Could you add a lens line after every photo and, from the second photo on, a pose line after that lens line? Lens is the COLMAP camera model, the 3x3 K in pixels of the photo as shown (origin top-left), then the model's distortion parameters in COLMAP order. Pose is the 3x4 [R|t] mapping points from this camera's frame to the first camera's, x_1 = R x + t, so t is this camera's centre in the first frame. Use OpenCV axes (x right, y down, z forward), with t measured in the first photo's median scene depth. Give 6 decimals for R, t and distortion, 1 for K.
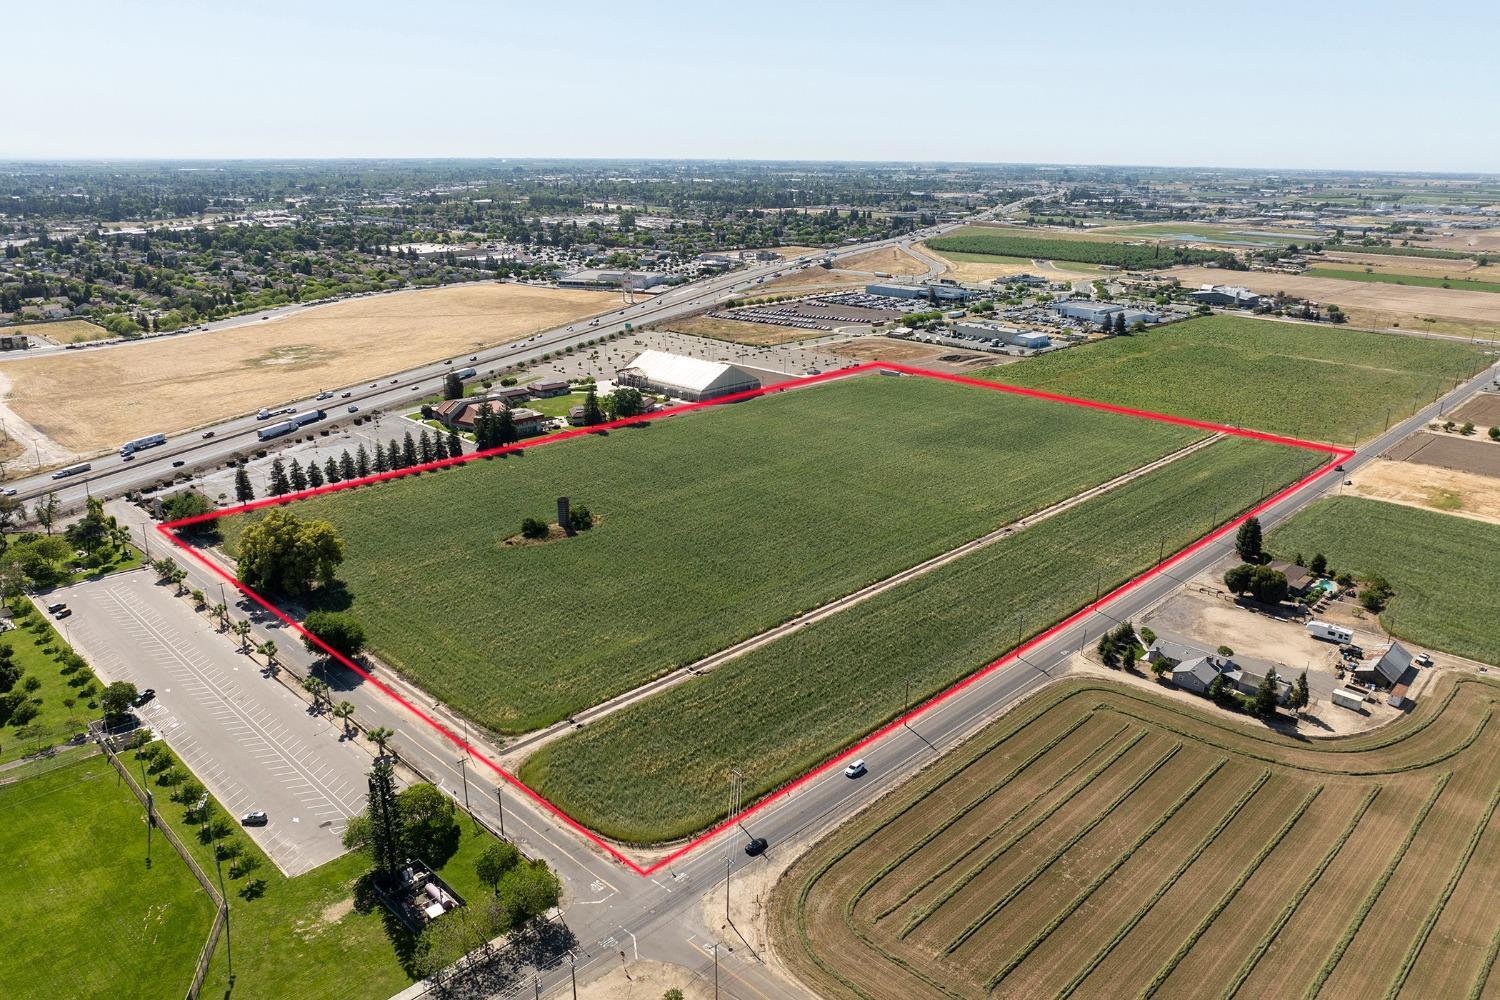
lens RADIAL K [[1051.4, 0, 750.0], [0, 1051.4, 500.0], [0, 0, 1]] dist [-0.033246, -0.002162]
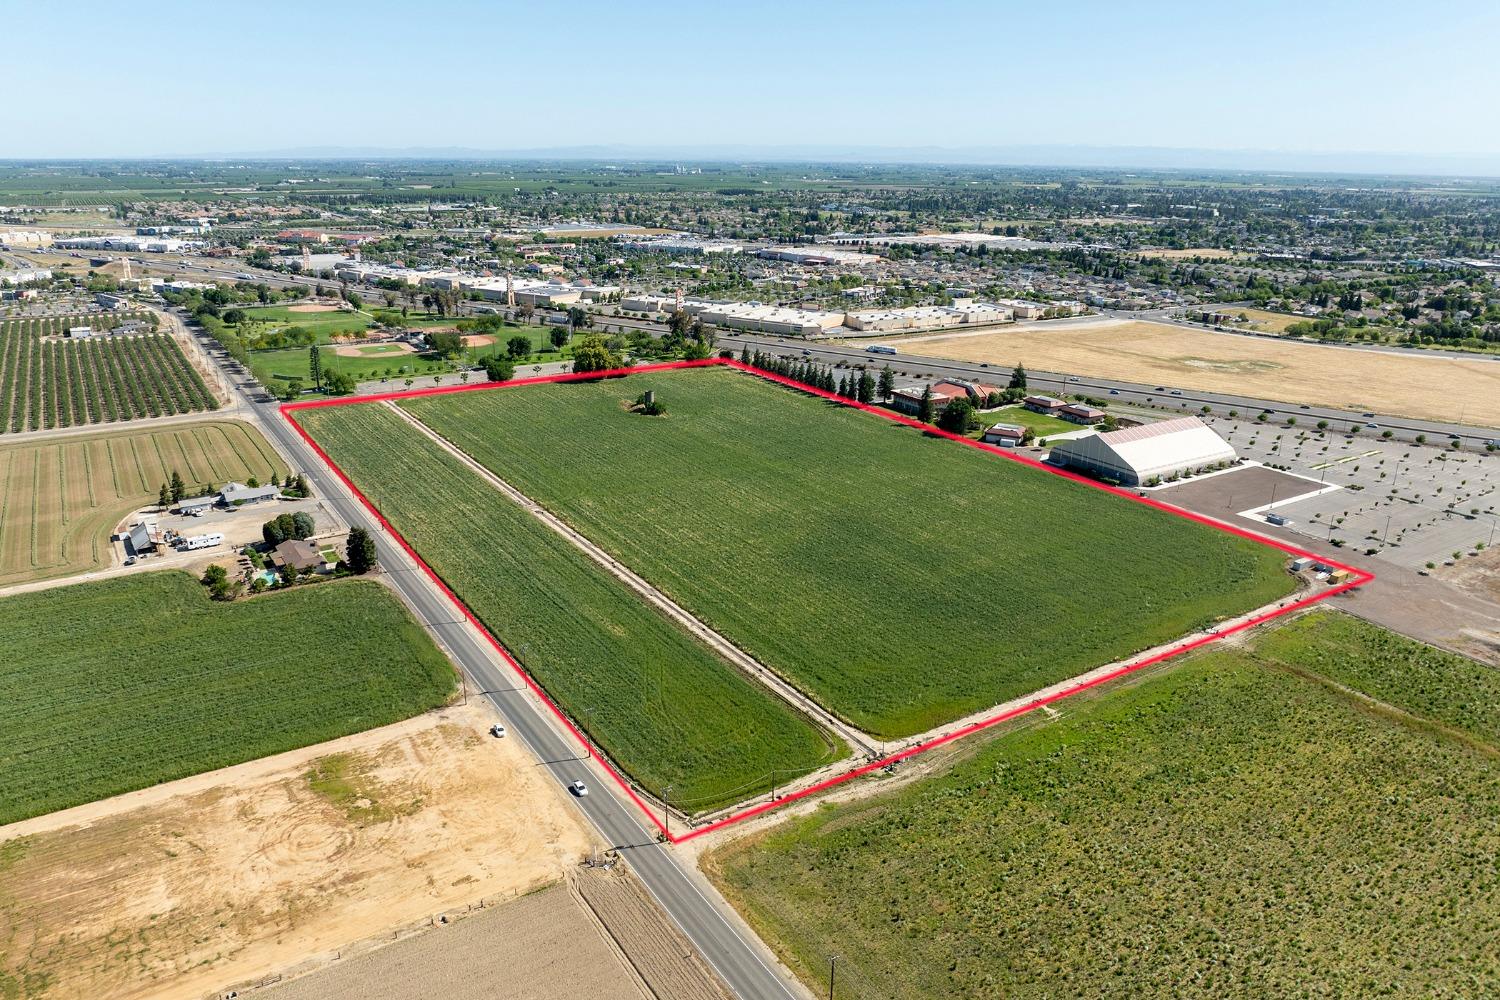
lens RADIAL K [[1051.4, 0, 750.0], [0, 1051.4, 500.0], [0, 0, 1]] dist [-0.033246, -0.002162]
pose [[-0.217015, 0.293712, -0.930934, 1.278532], [-0.315298, 0.881455, 0.351602, -0.454251], [0.923846, 0.369825, -0.098683, 1.402536]]
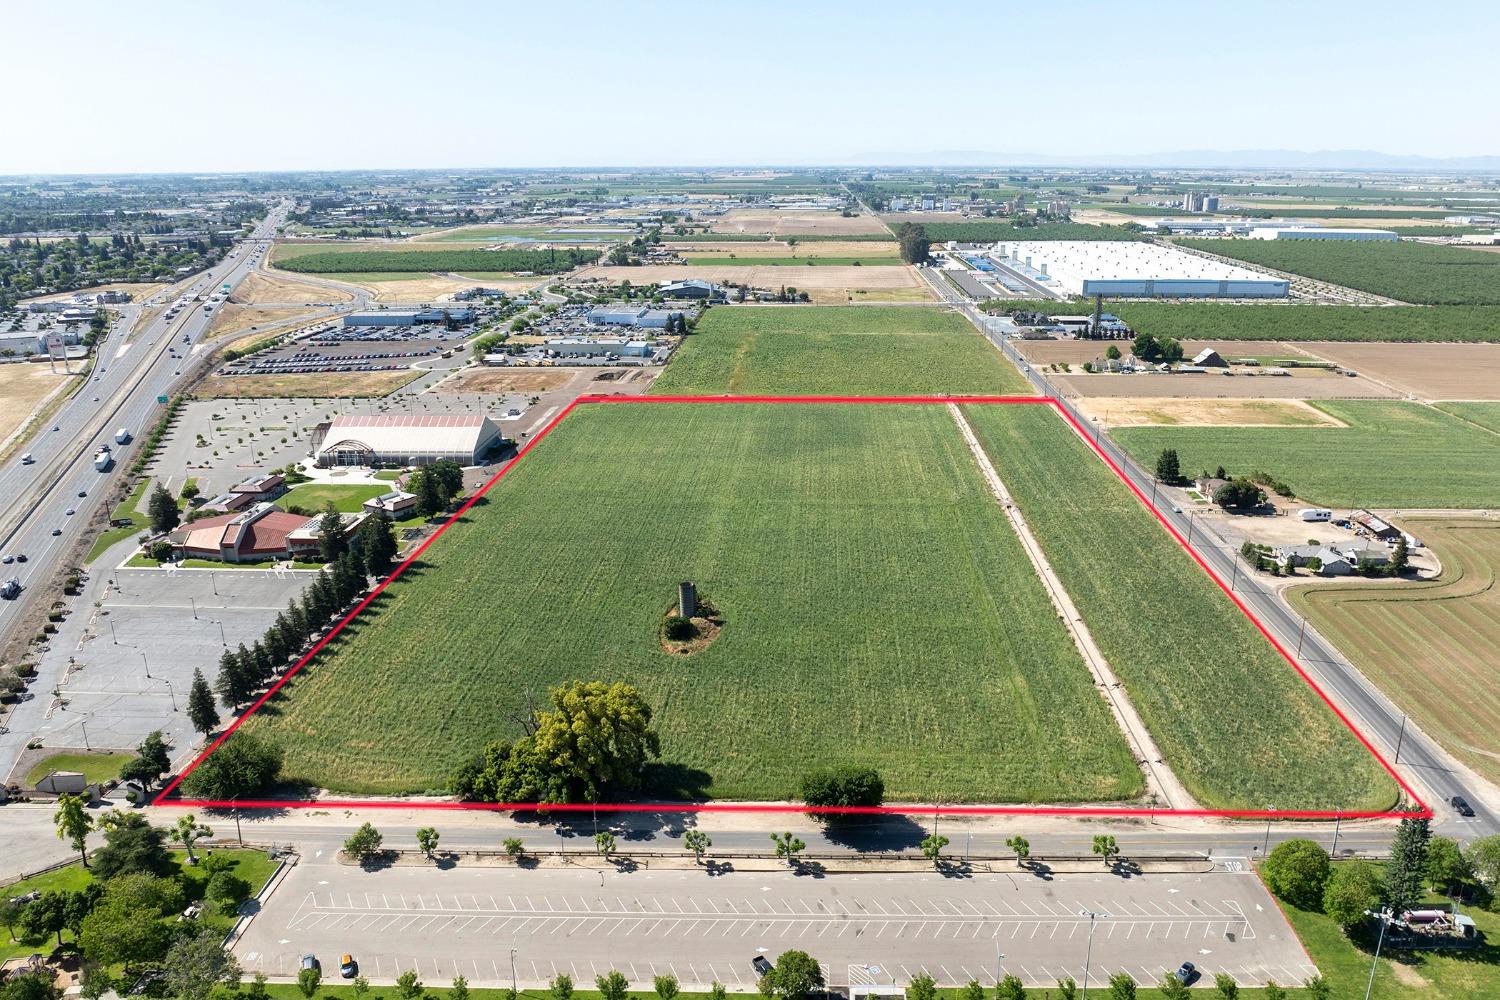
lens RADIAL K [[1051.4, 0, 750.0], [0, 1051.4, 500.0], [0, 0, 1]] dist [-0.033246, -0.002162]
pose [[0.747986, -0.218466, 0.626729, -0.687162], [0.220786, 0.972399, 0.075457, -0.128819], [-0.625915, 0.081932, 0.775575, 0.295609]]
